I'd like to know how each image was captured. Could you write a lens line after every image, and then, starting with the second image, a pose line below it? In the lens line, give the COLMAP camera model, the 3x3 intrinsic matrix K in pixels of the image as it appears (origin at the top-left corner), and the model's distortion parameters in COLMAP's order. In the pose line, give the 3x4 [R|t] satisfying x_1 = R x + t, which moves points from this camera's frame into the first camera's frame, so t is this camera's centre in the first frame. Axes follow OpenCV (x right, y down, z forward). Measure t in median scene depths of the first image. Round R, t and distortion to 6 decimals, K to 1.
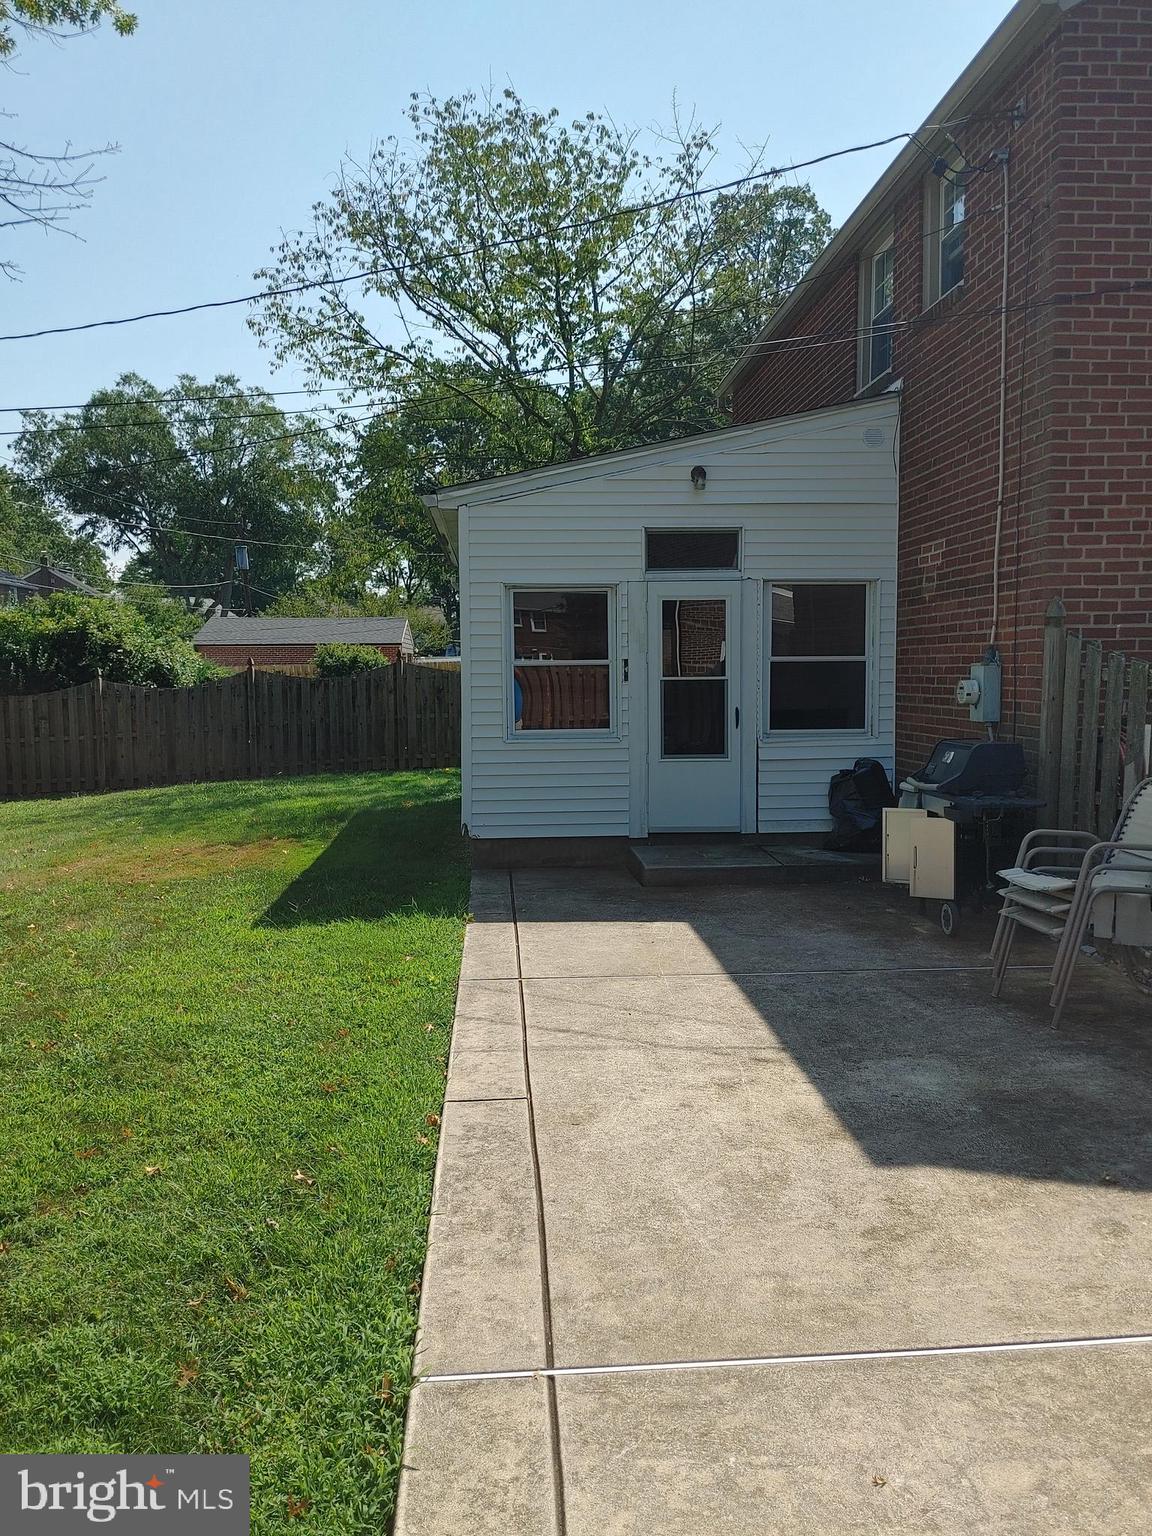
lens RADIAL K [[1166.8, 0, 585.1], [0, 1166.8, 768.9], [0, 0, 1]] dist [0.046360, -0.016481]
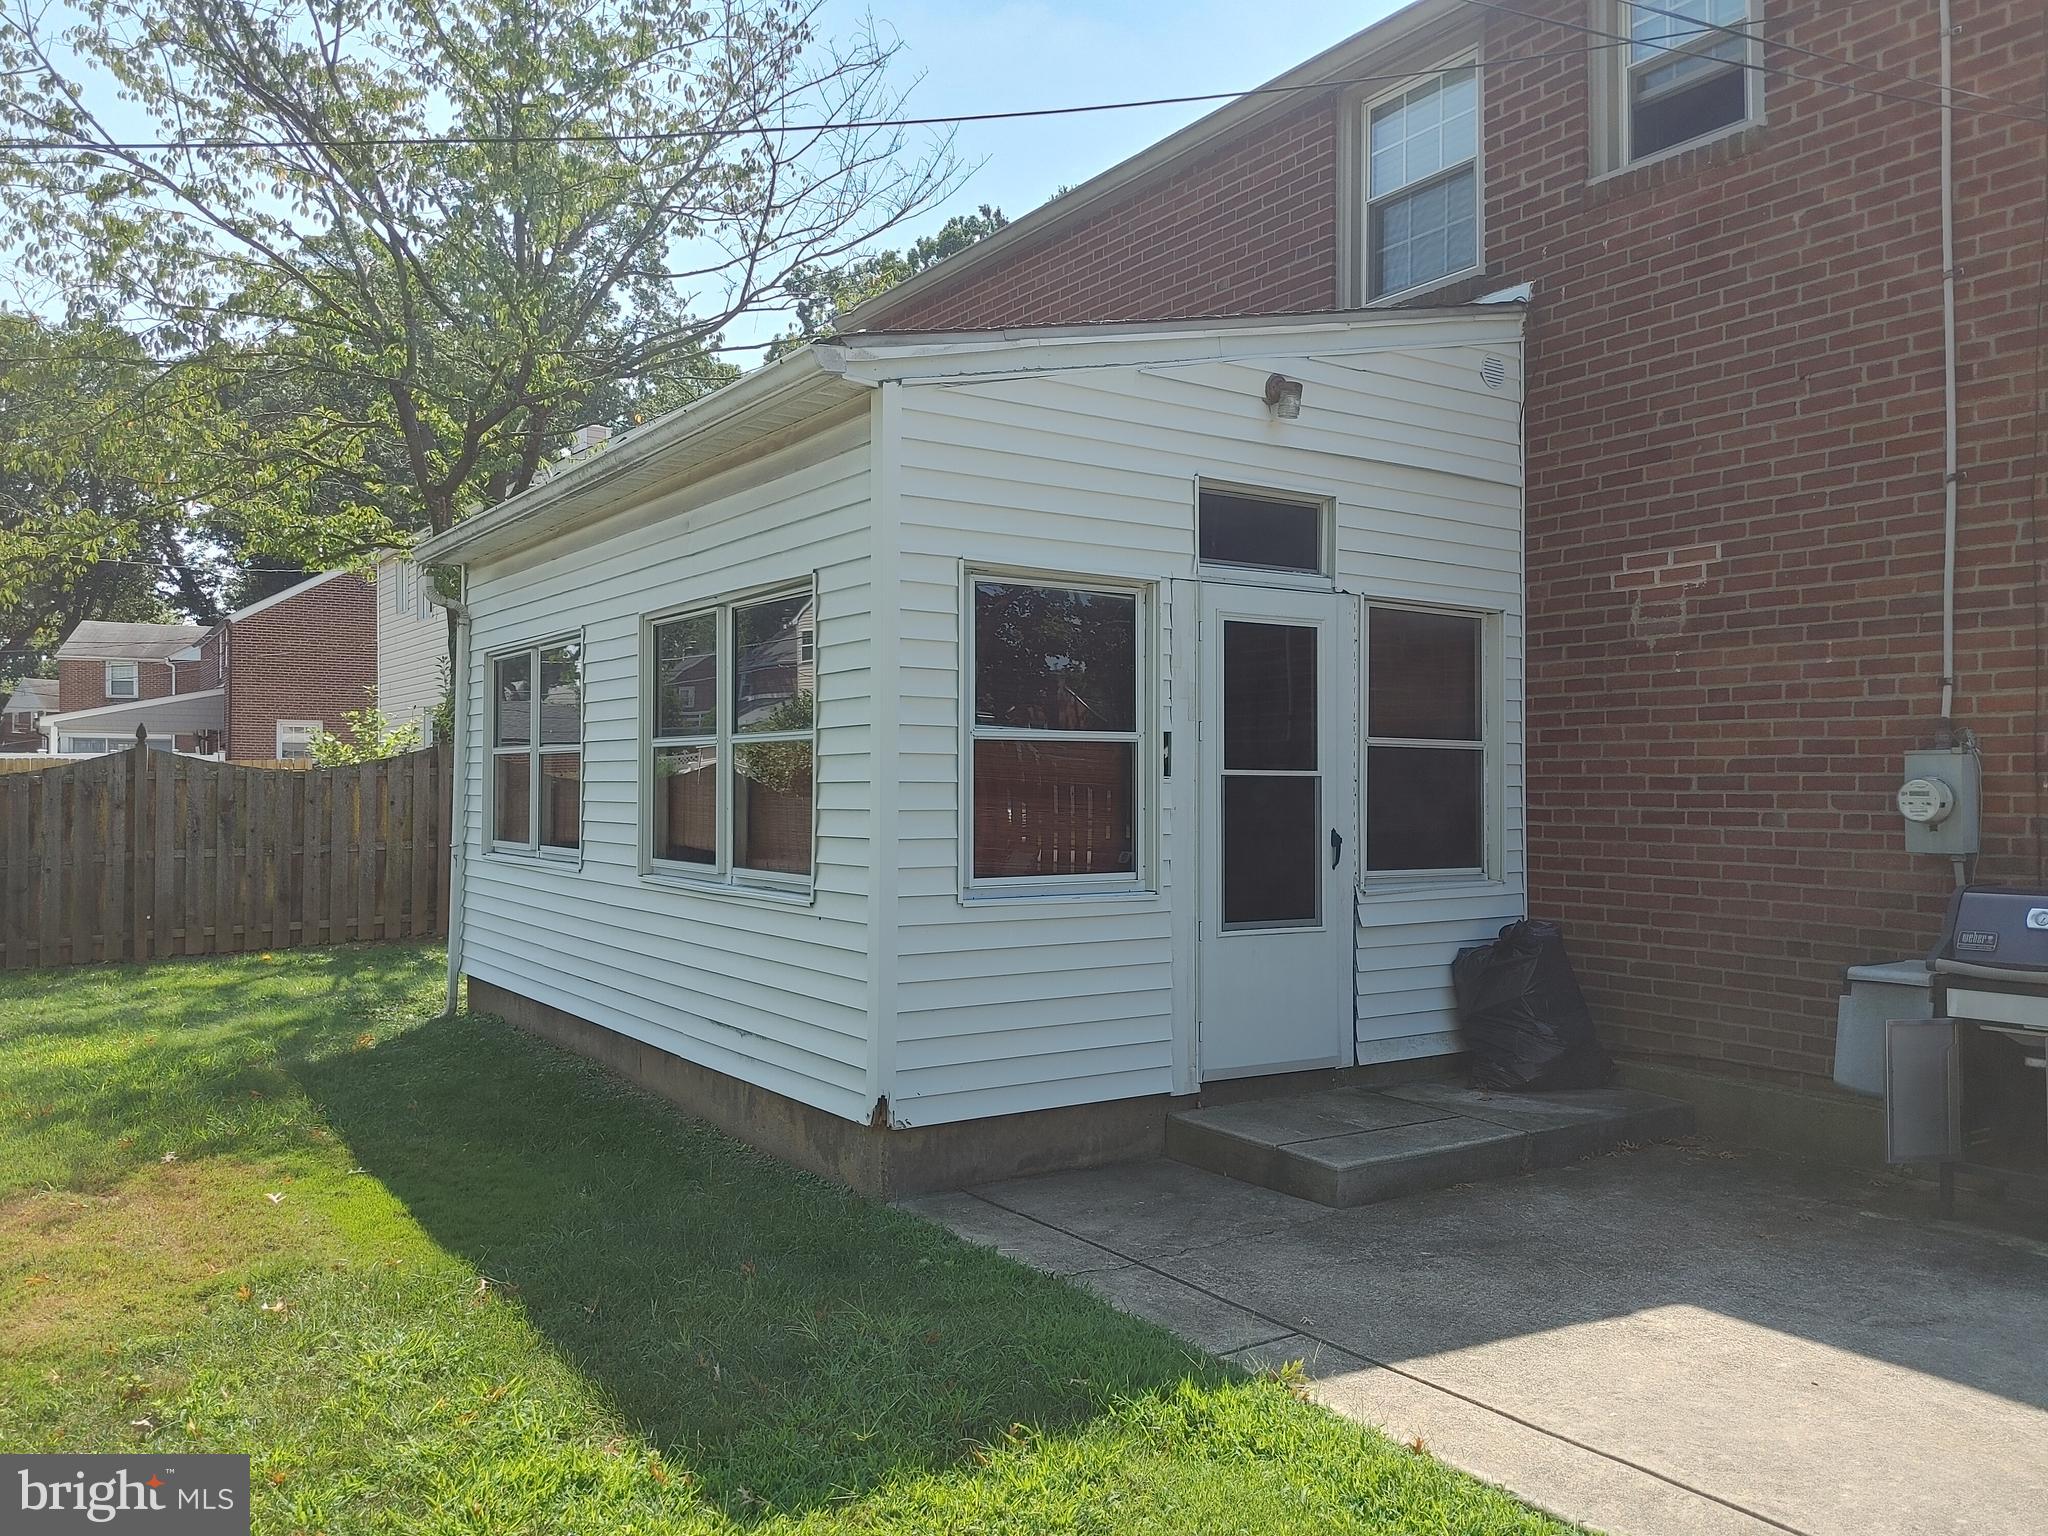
lens RADIAL K [[1555.7, 0, 1014.9], [0, 1555.7, 760.9], [0, 0, 1]] dist [0.046360, -0.016481]
pose [[0.869873, 0.021696, 0.492798, -0.345884], [0.028851, 0.995084, -0.094737, -0.020868], [-0.492431, 0.096627, 0.864971, 0.455951]]
